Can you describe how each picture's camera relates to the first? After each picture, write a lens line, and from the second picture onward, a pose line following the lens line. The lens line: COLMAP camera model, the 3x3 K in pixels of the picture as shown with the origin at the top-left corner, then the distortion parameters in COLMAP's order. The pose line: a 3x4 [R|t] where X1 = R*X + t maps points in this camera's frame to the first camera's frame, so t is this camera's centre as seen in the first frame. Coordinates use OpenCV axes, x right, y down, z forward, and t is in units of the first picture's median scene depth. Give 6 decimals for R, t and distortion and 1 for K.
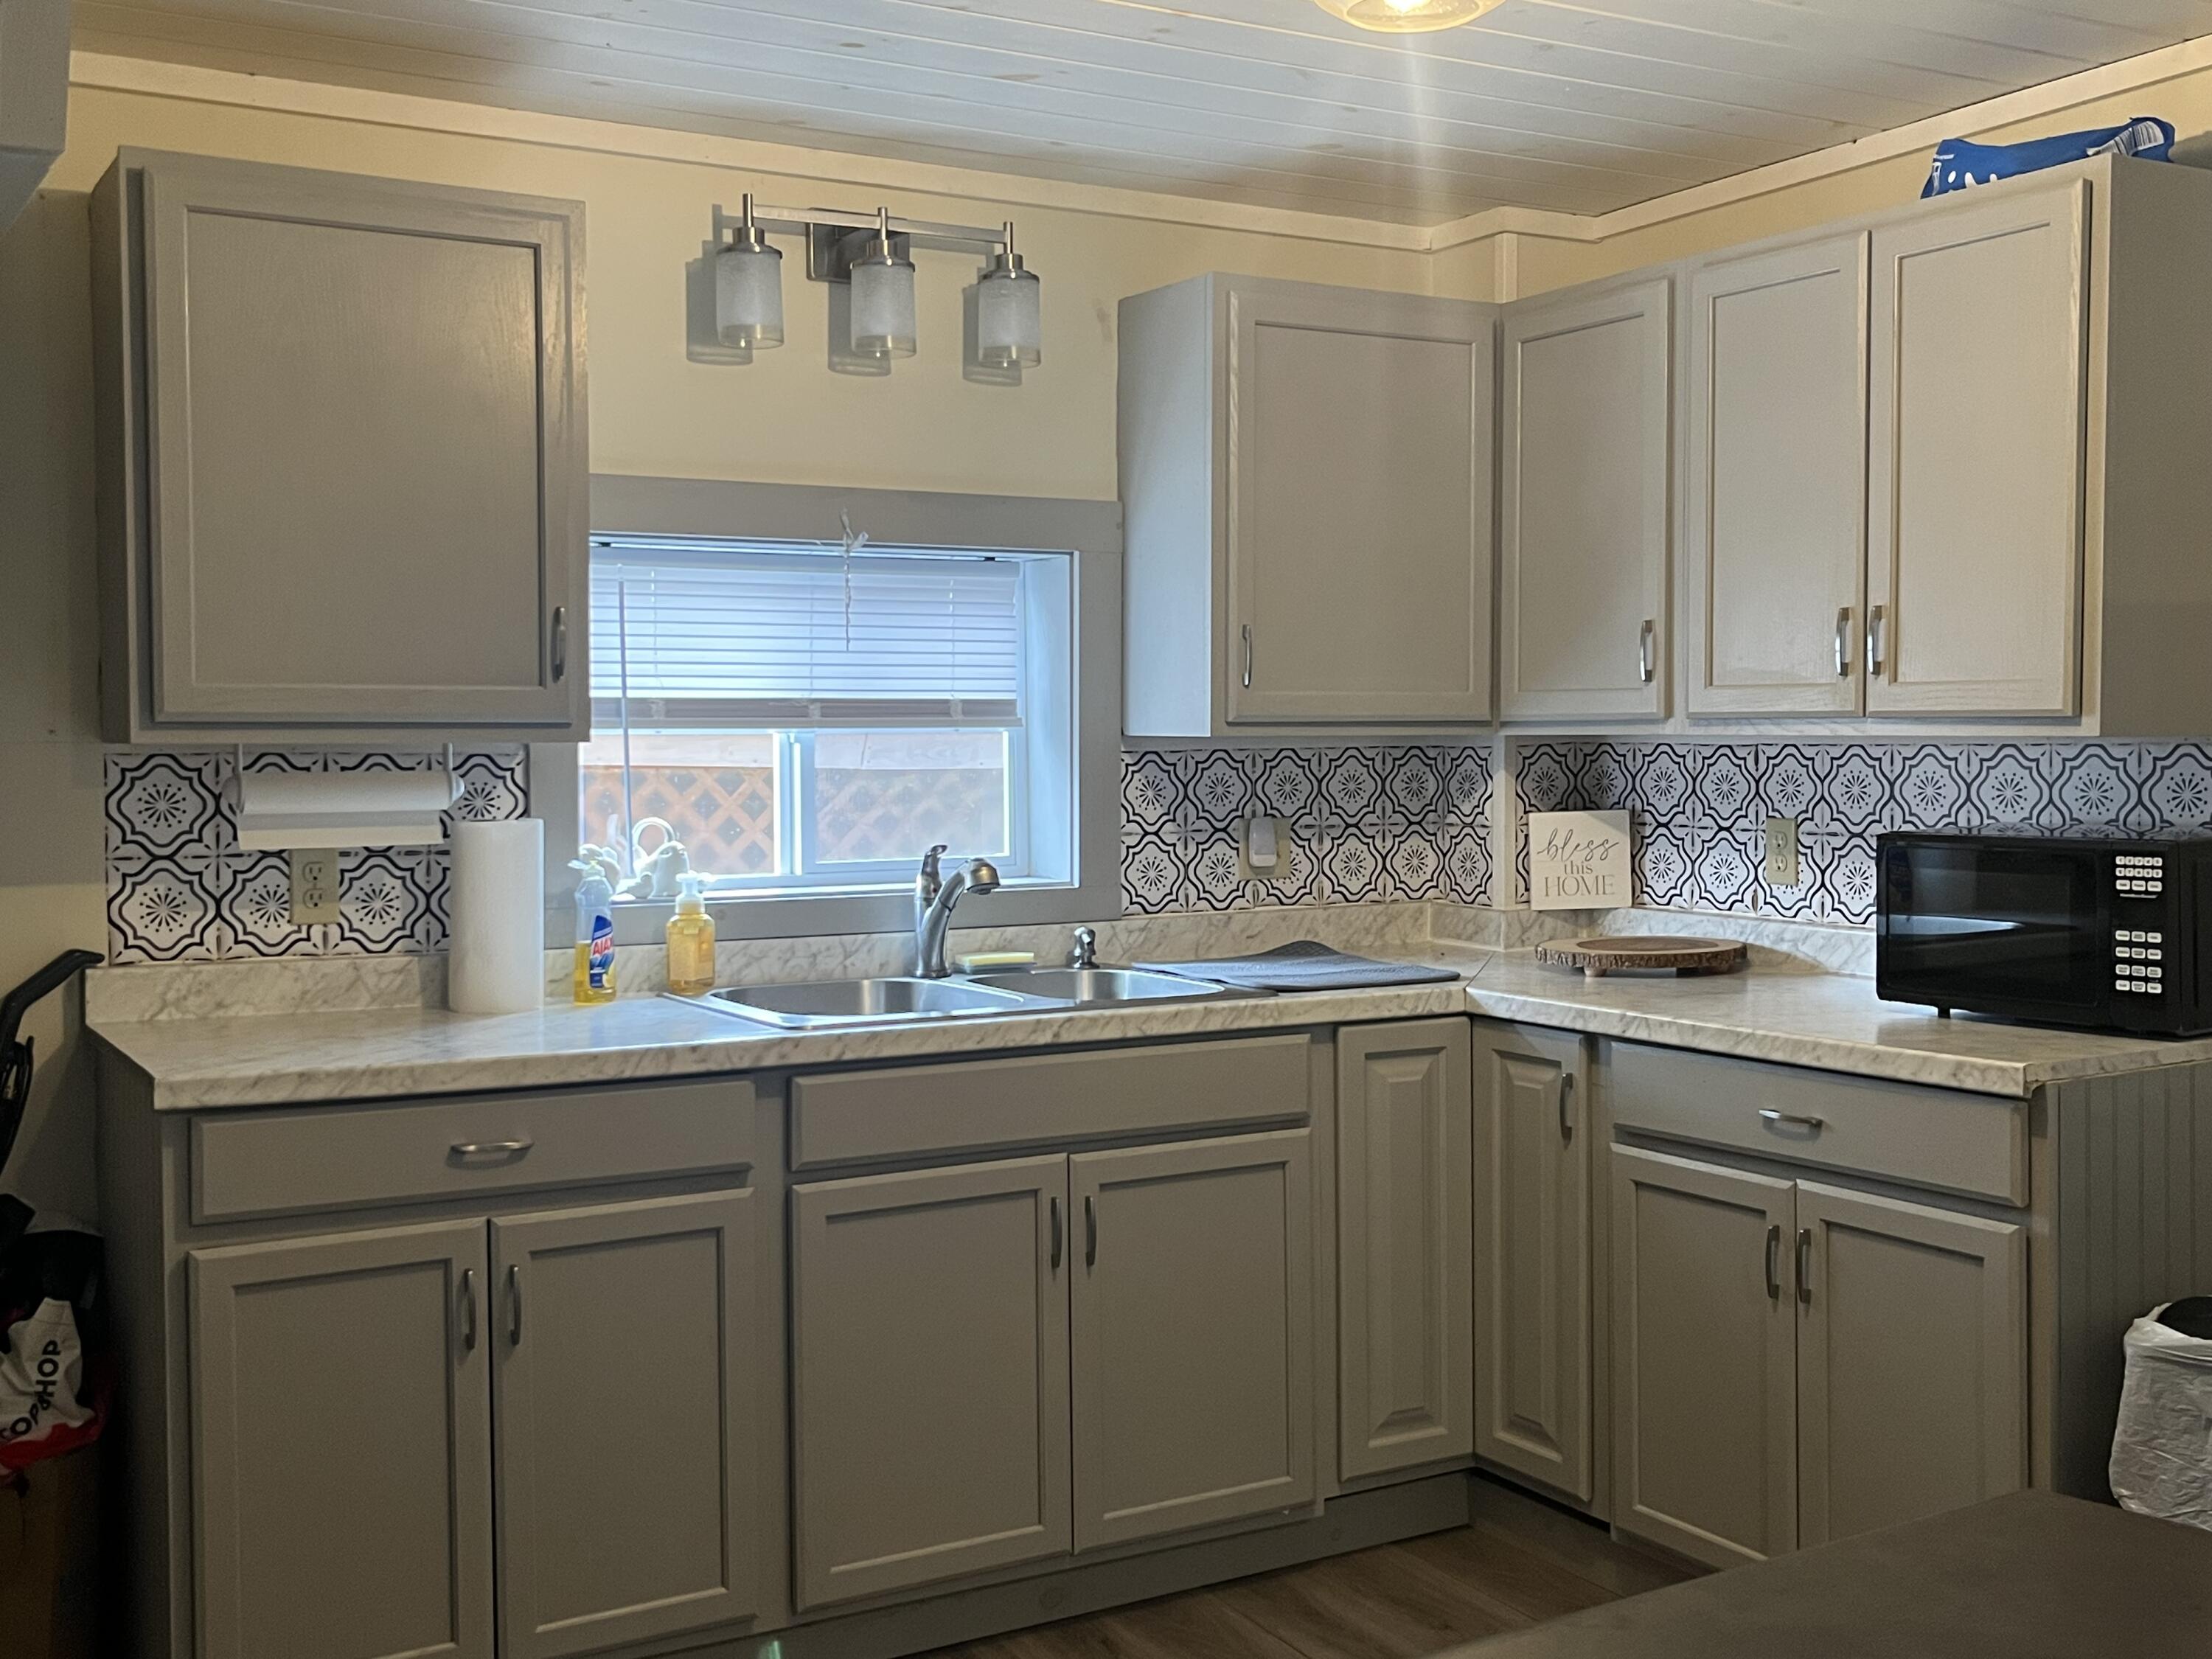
lens RADIAL K [[2314.4, 0, 1104.1], [0, 2314.4, 830.8], [0, 0, 1]] dist [-0.087887, 0.000000]
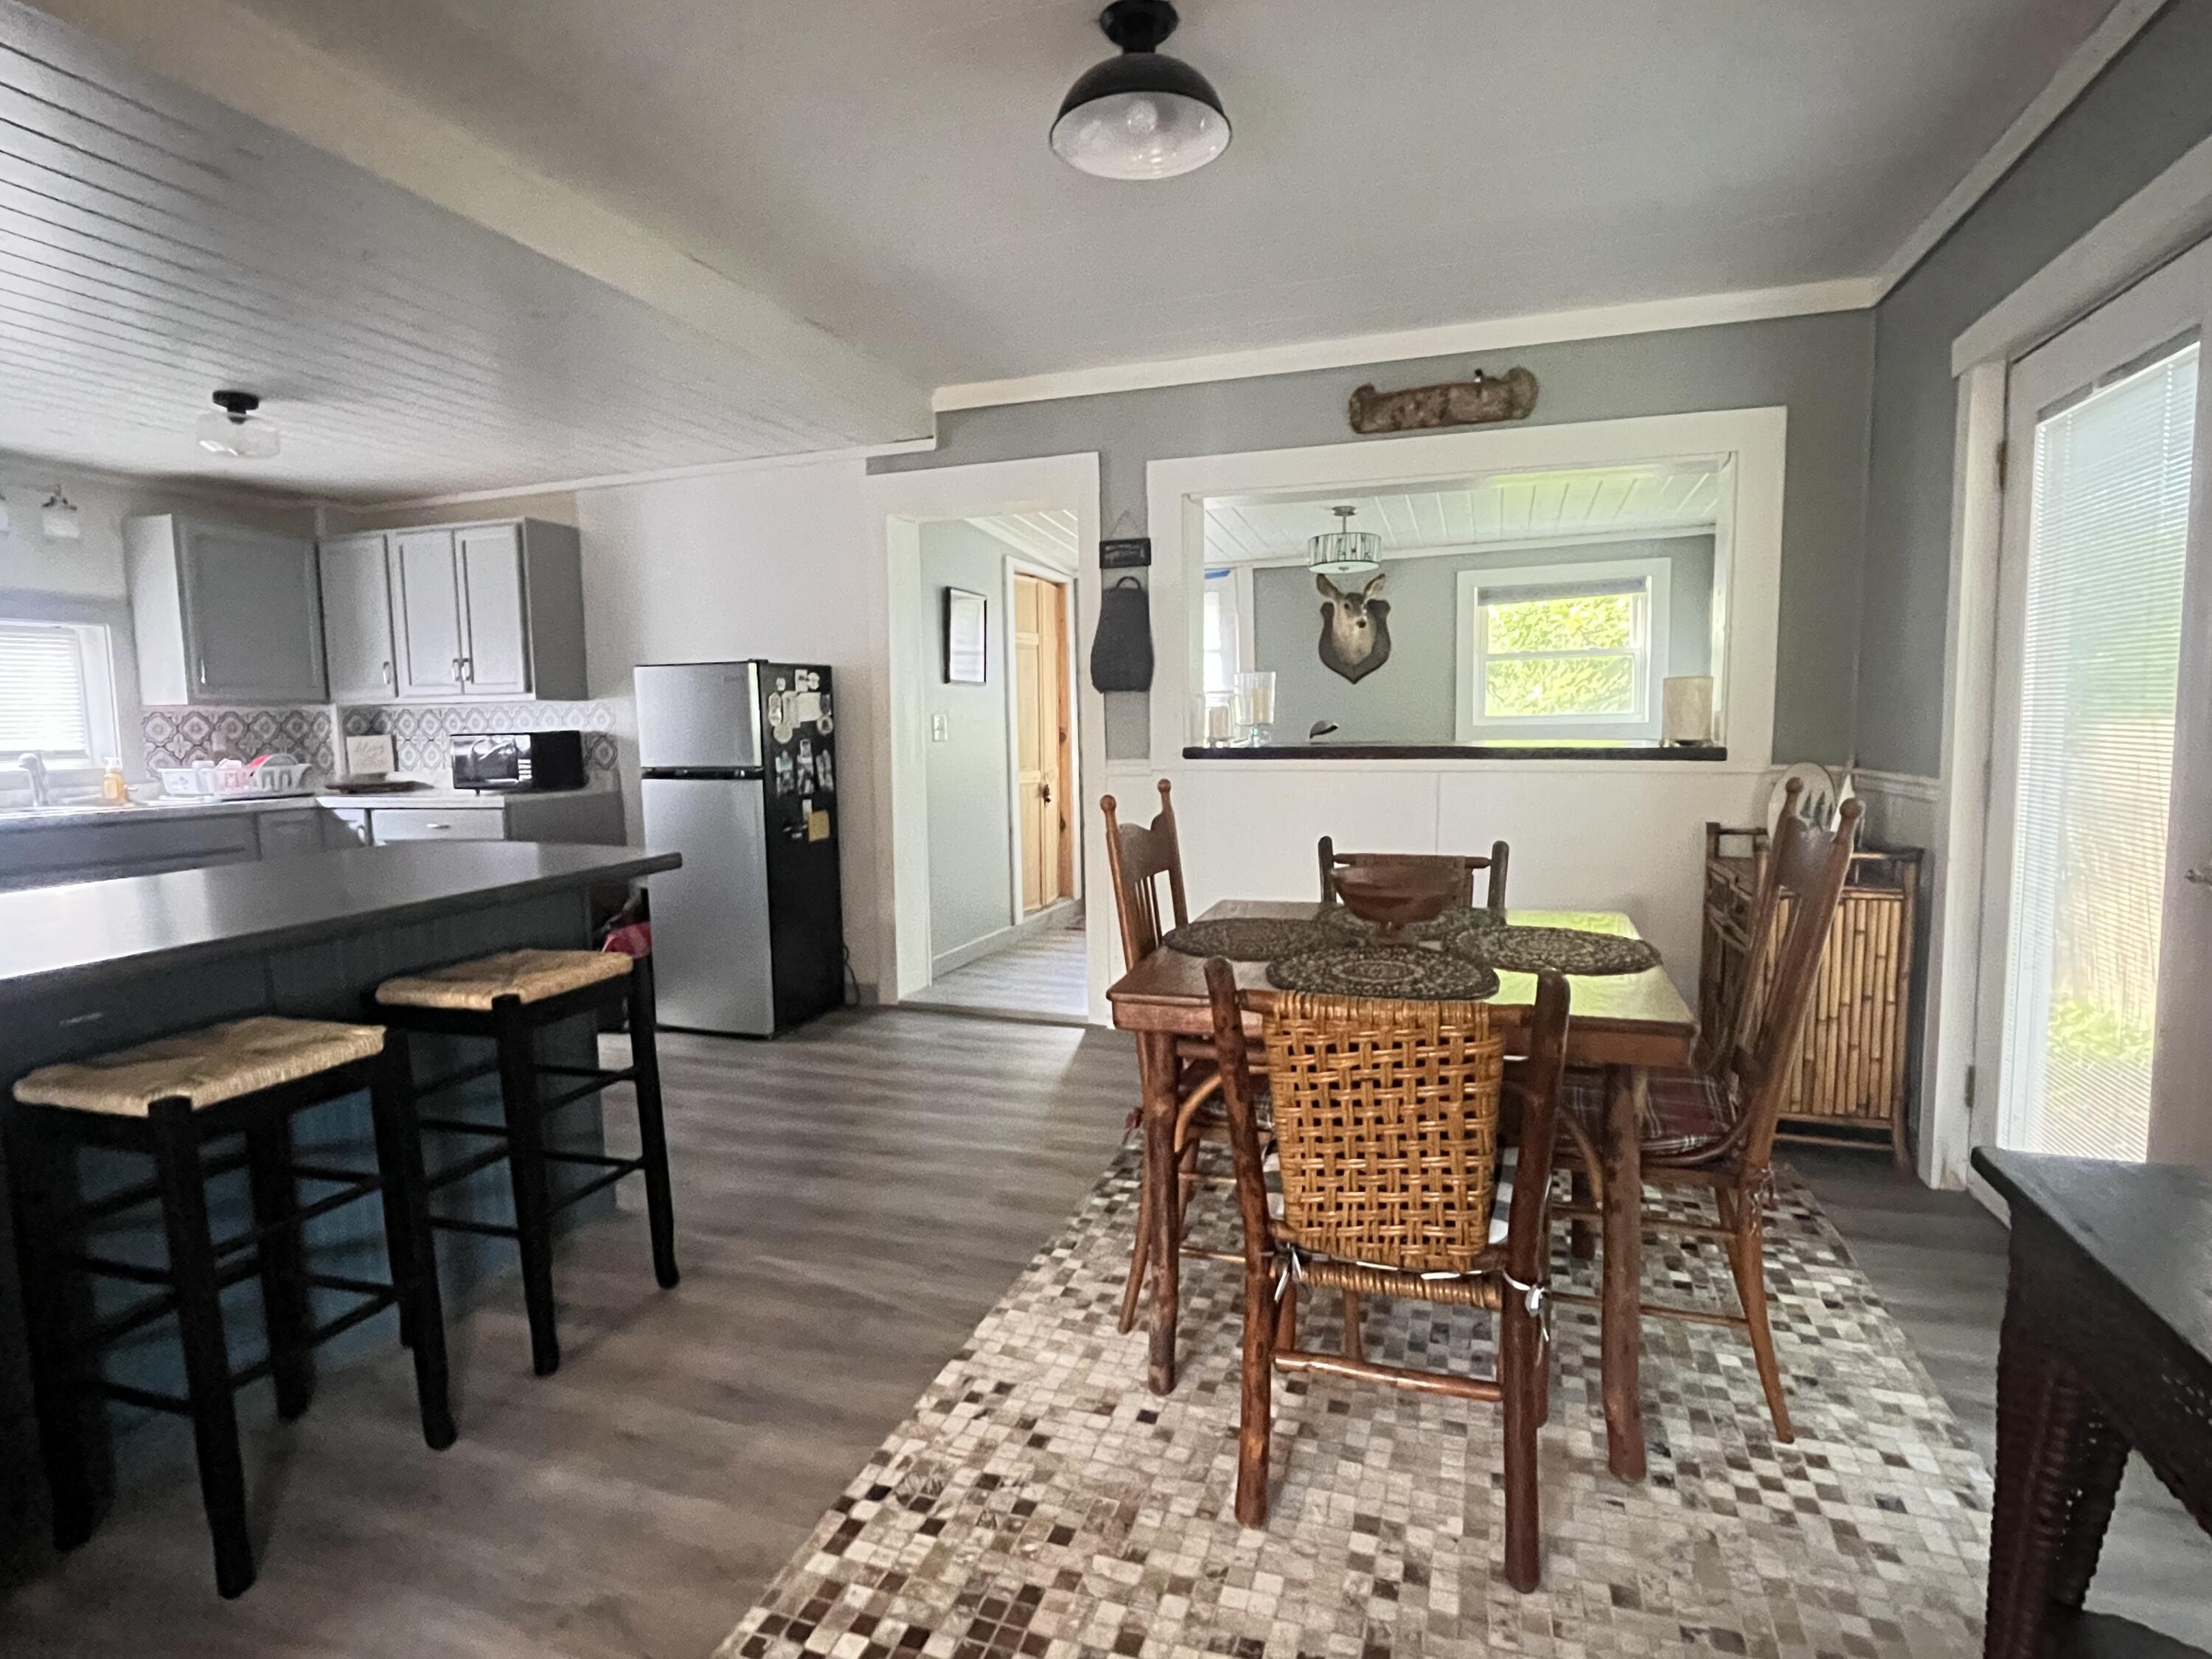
lens RADIAL K [[1147.8, 0, 1104.3], [0, 1147.8, 835.2], [0, 0, 1]] dist [-0.006218, -0.000989]
pose [[0.758482, -0.068930, 0.648038, -0.010999], [0.036472, 0.997322, 0.063394, 0.049773], [-0.650672, -0.024448, 0.758965, -0.496739]]
